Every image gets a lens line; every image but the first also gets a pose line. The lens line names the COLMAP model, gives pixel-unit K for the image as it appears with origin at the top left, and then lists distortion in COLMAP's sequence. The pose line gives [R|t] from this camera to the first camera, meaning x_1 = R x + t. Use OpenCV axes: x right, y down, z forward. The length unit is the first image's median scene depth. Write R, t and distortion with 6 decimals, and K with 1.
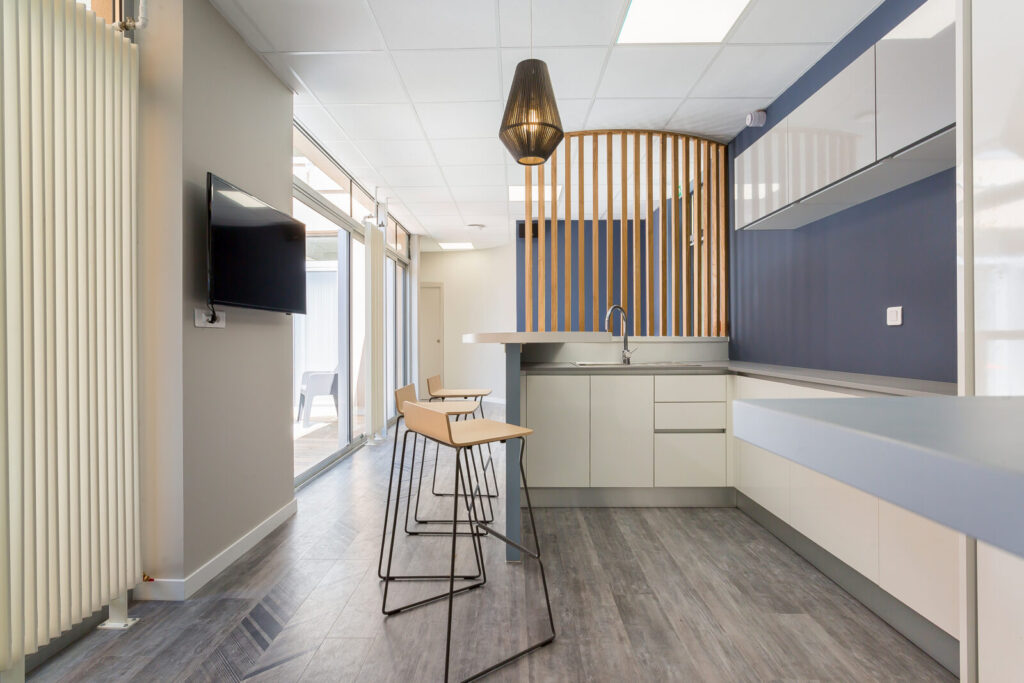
lens RADIAL K [[490.5, 0, 505.9], [0, 490.5, 337.4], [0, 0, 1]] dist [-0.015948, 0.007348]
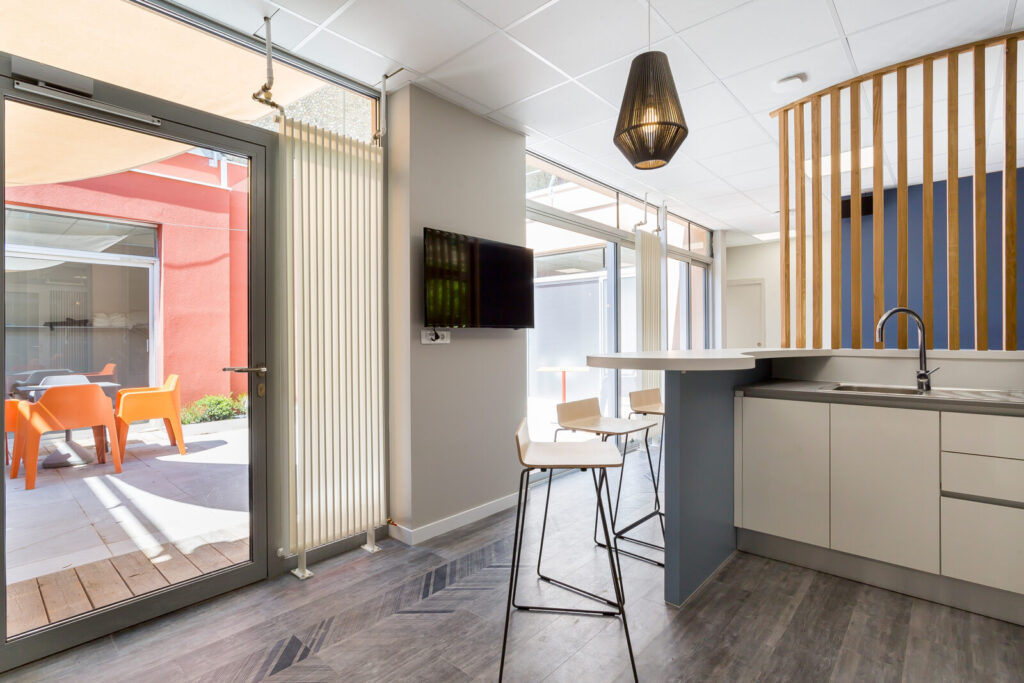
lens RADIAL K [[490.5, 0, 505.9], [0, 490.5, 337.4], [0, 0, 1]] dist [-0.015948, 0.007348]
pose [[0.758891, -0.000398, -0.651218, 0.333048], [0.003217, 0.999990, 0.003138, -0.034789], [0.651210, -0.004477, 0.758884, 0.106904]]
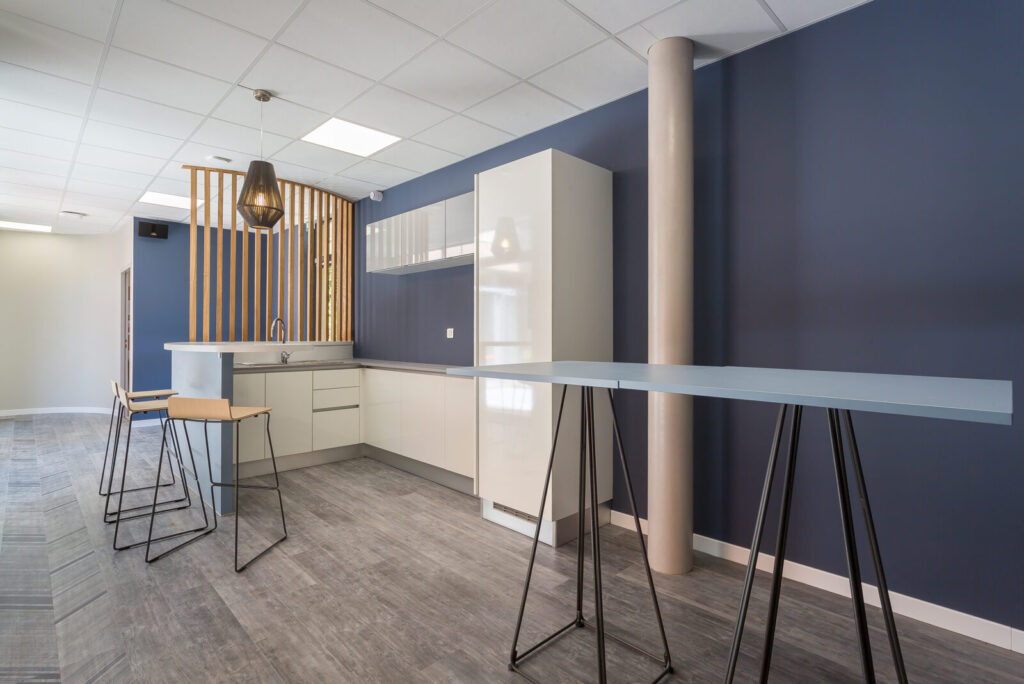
lens RADIAL K [[490.5, 0, 505.9], [0, 490.5, 337.9], [0, 0, 1]] dist [-0.015948, 0.007348]
pose [[0.692485, 0.001448, 0.721430, -0.372647], [-0.008587, 0.999944, 0.006235, -0.034241], [-0.721381, -0.010513, 0.692459, -0.414792]]
